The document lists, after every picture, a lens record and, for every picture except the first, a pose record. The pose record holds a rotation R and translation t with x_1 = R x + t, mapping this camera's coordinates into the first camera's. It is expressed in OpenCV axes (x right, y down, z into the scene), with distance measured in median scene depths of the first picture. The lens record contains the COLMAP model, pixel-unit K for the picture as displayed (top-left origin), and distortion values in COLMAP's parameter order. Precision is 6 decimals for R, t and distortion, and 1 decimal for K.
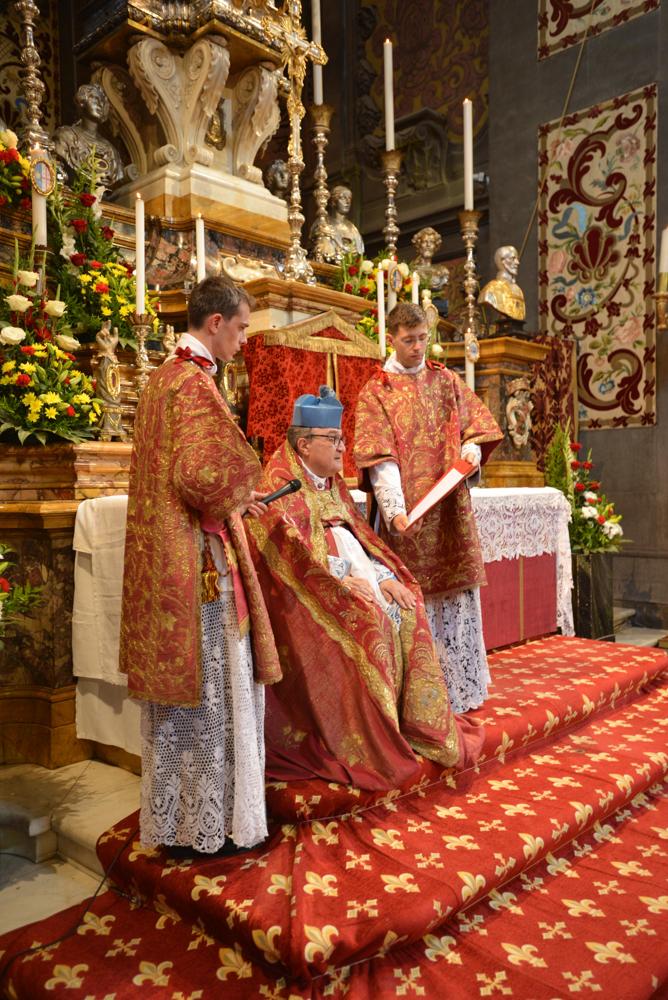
lens RADIAL K [[752.2, 0, 383.5], [0, 752.2, 497.8], [0, 0, 1]] dist [-0.007646, 0.071224]
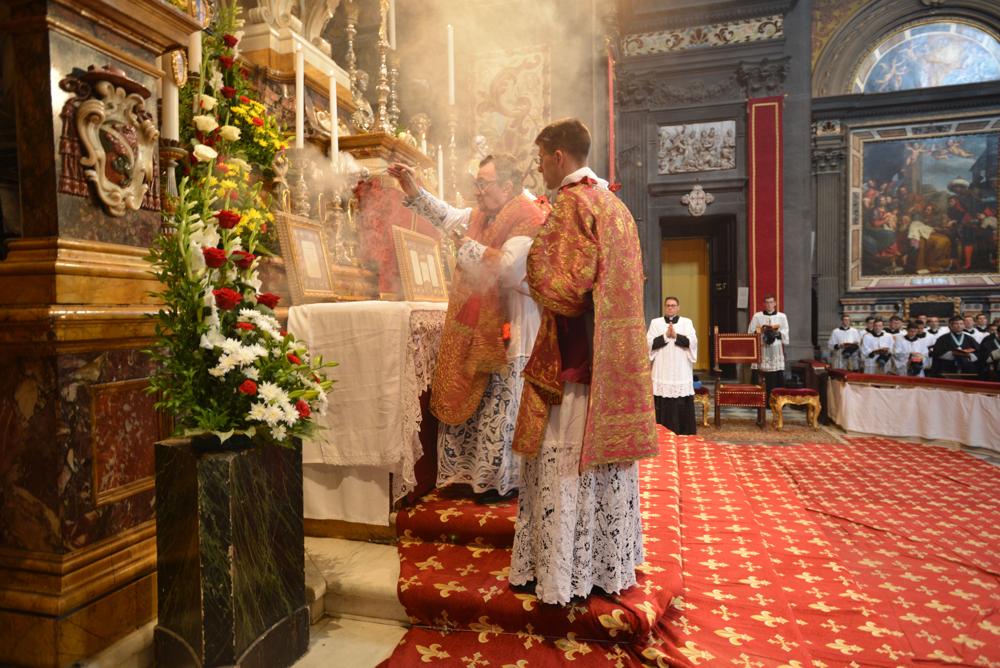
lens RADIAL K [[552.2, 0, 500.0], [0, 552.2, 334.0], [0, 0, 1]] dist [-0.041759, 0.025486]
pose [[0.900480, -0.010699, 0.434766, -0.340186], [0.004471, 0.999872, 0.015346, 0.022316], [-0.434875, -0.011875, 0.900413, 0.092215]]
